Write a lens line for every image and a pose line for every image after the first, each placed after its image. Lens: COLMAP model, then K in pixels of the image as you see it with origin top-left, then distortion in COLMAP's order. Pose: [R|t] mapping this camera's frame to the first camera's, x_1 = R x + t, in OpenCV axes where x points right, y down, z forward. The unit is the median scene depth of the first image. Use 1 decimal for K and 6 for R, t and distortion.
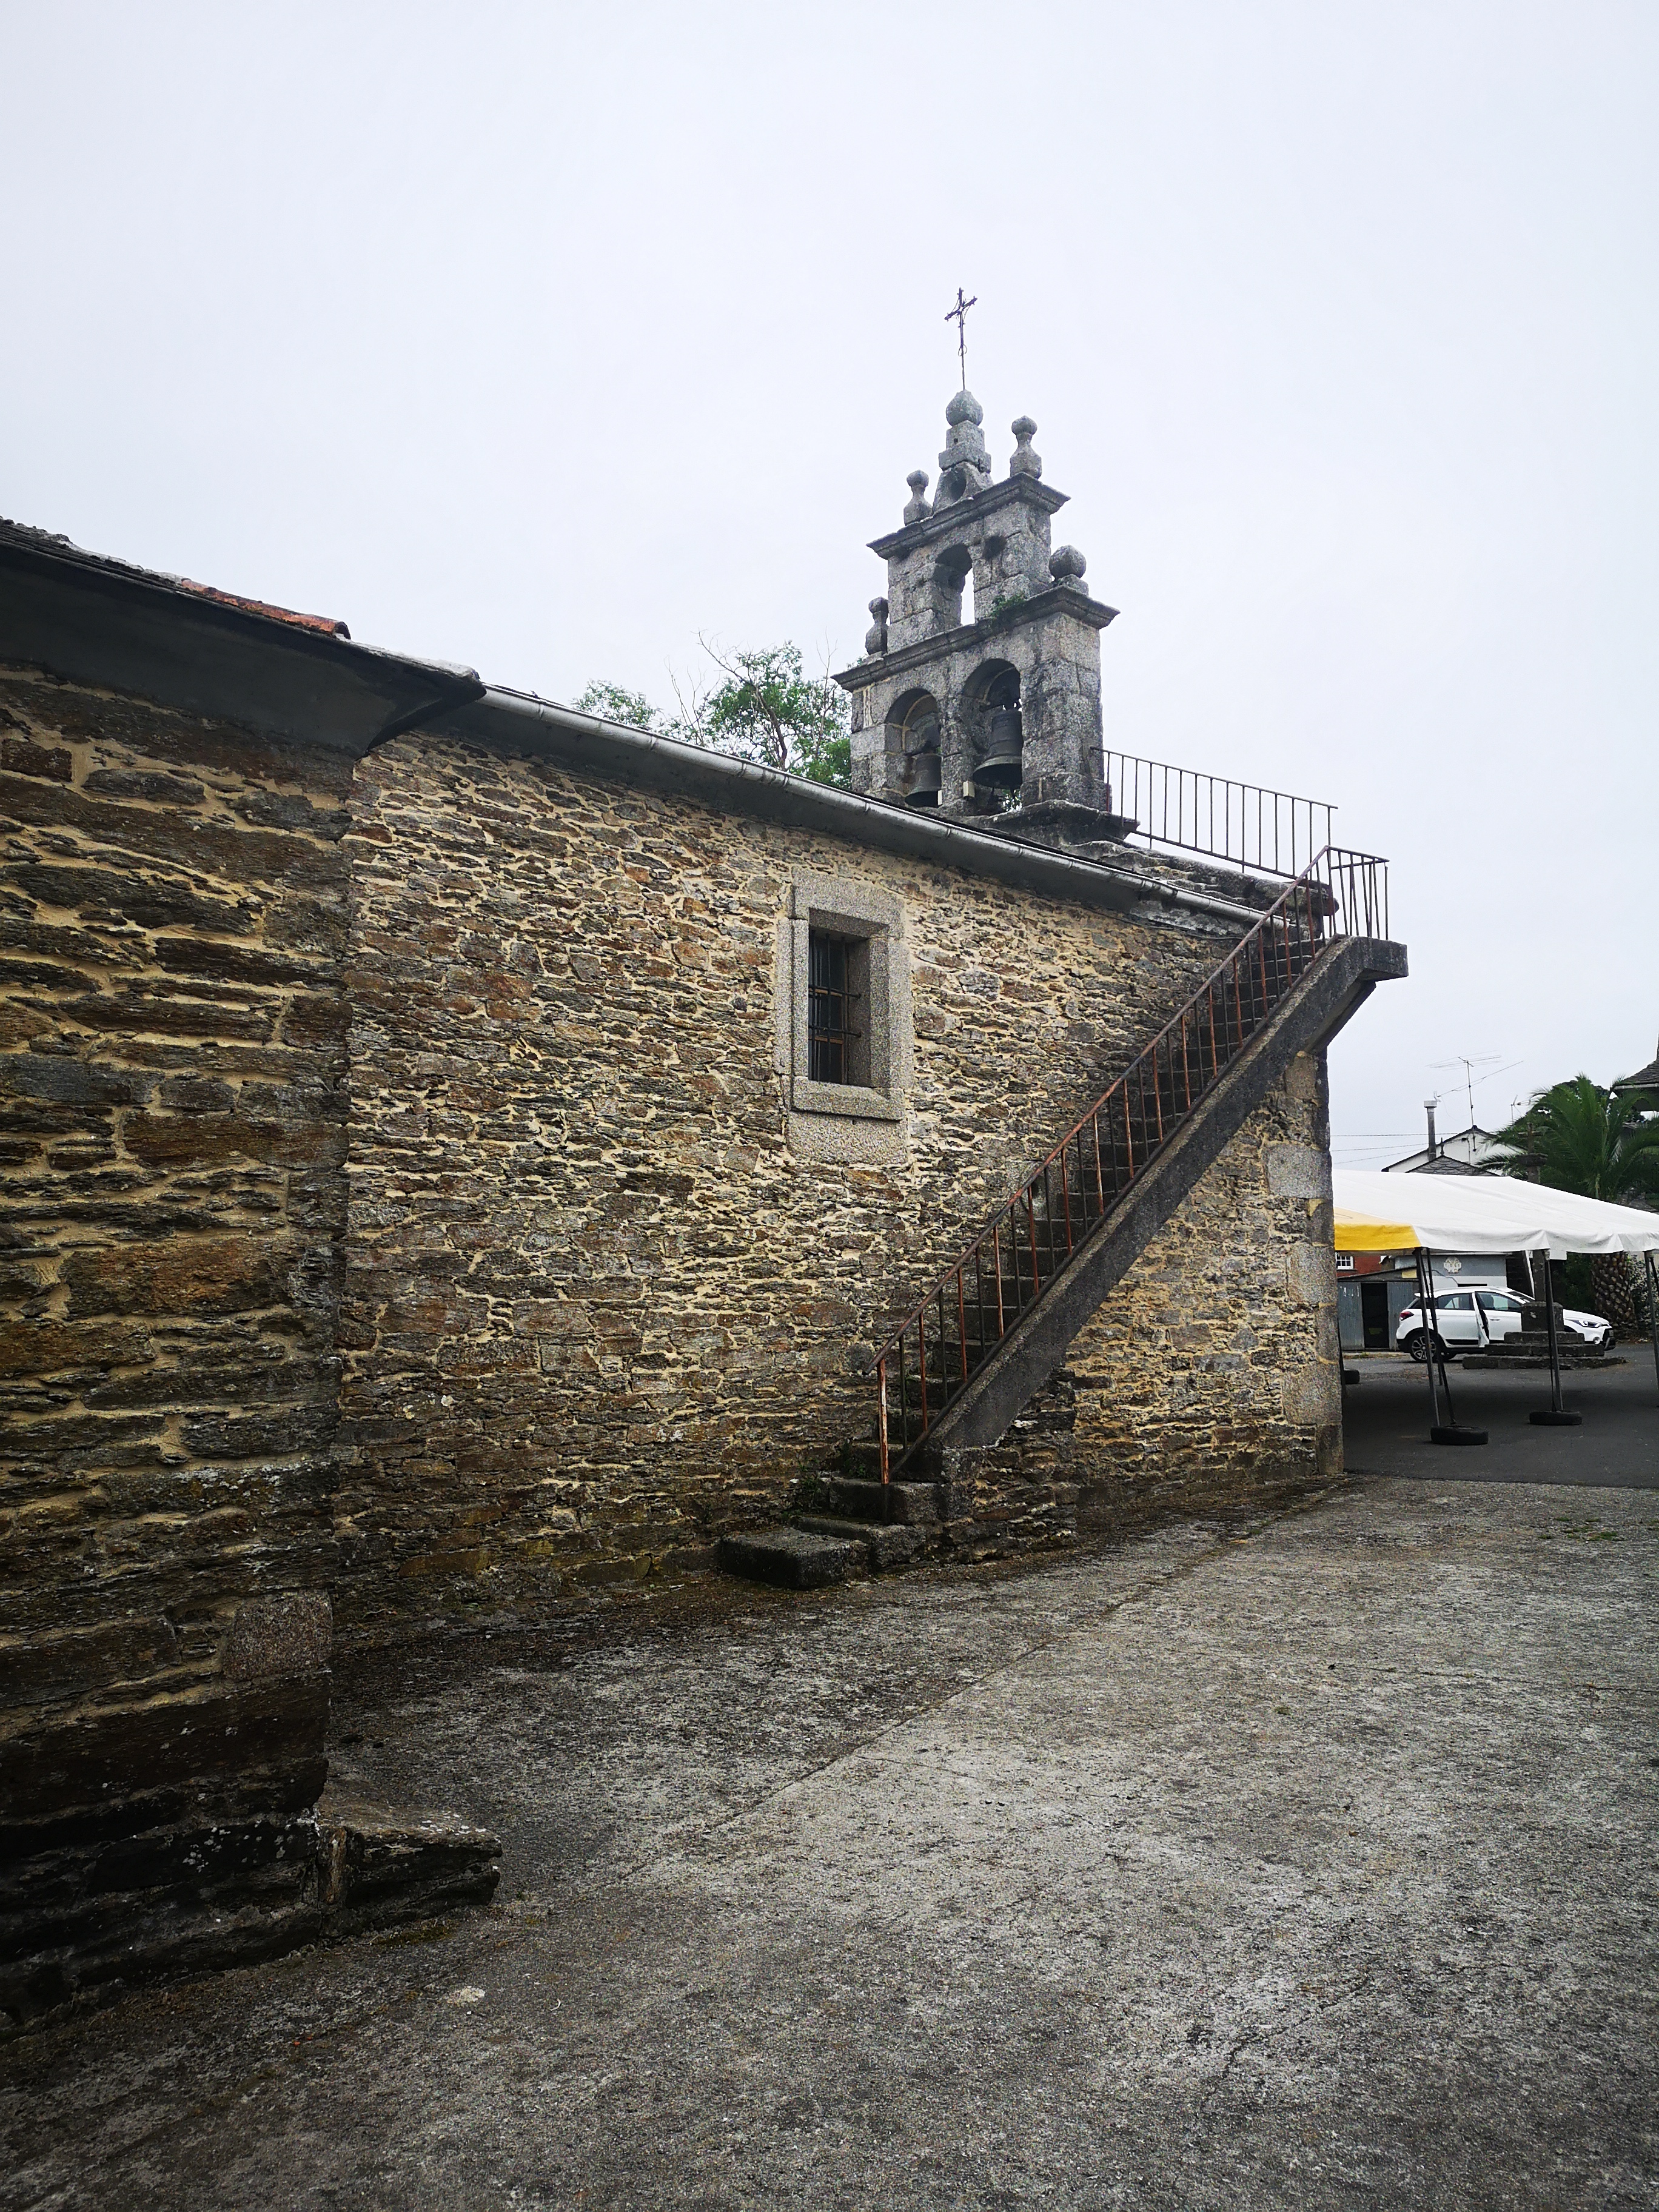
lens RADIAL K [[1717.7, 0, 832.1], [0, 1717.7, 1121.7], [0, 0, 1]] dist [0.076823, -0.080555]
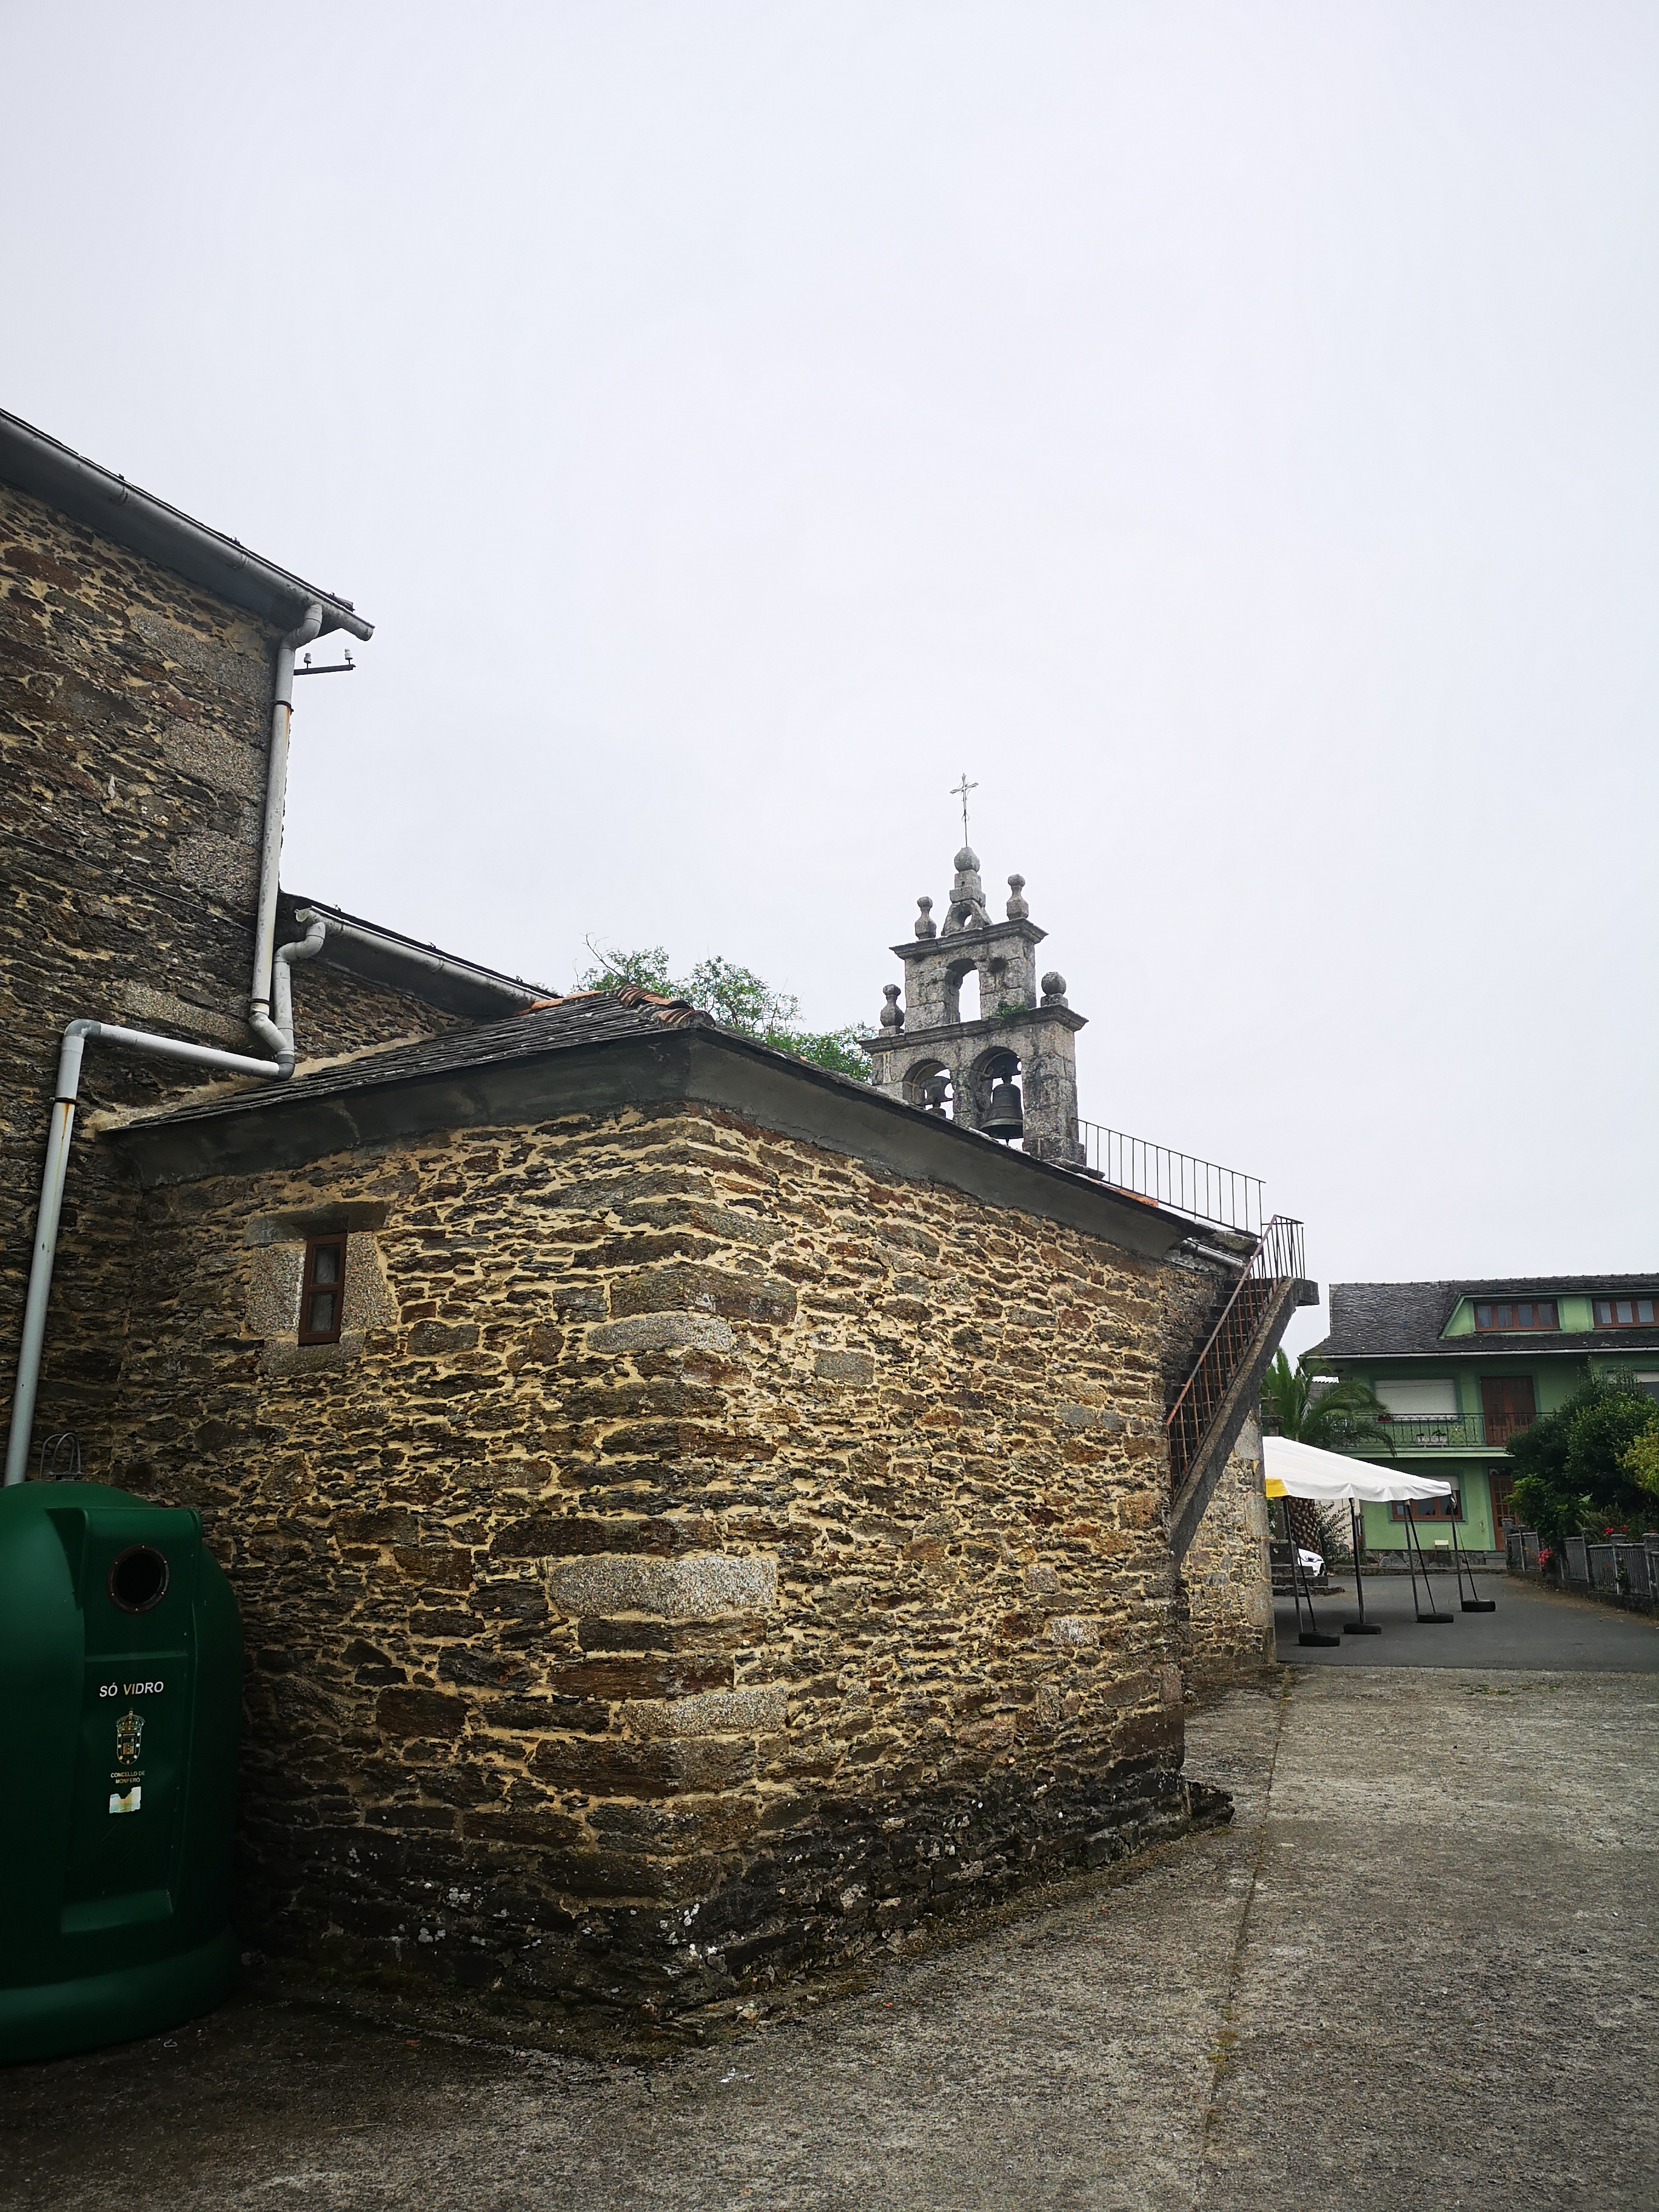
lens RADIAL K [[1717.7, 0, 832.1], [0, 1717.7, 1121.7], [0, 0, 1]] dist [0.076823, -0.080555]
pose [[0.976732, 0.060620, 0.205718, -0.308513], [-0.033056, 0.990311, -0.134874, -0.022822], [-0.211901, 0.124935, 0.969273, -0.274396]]
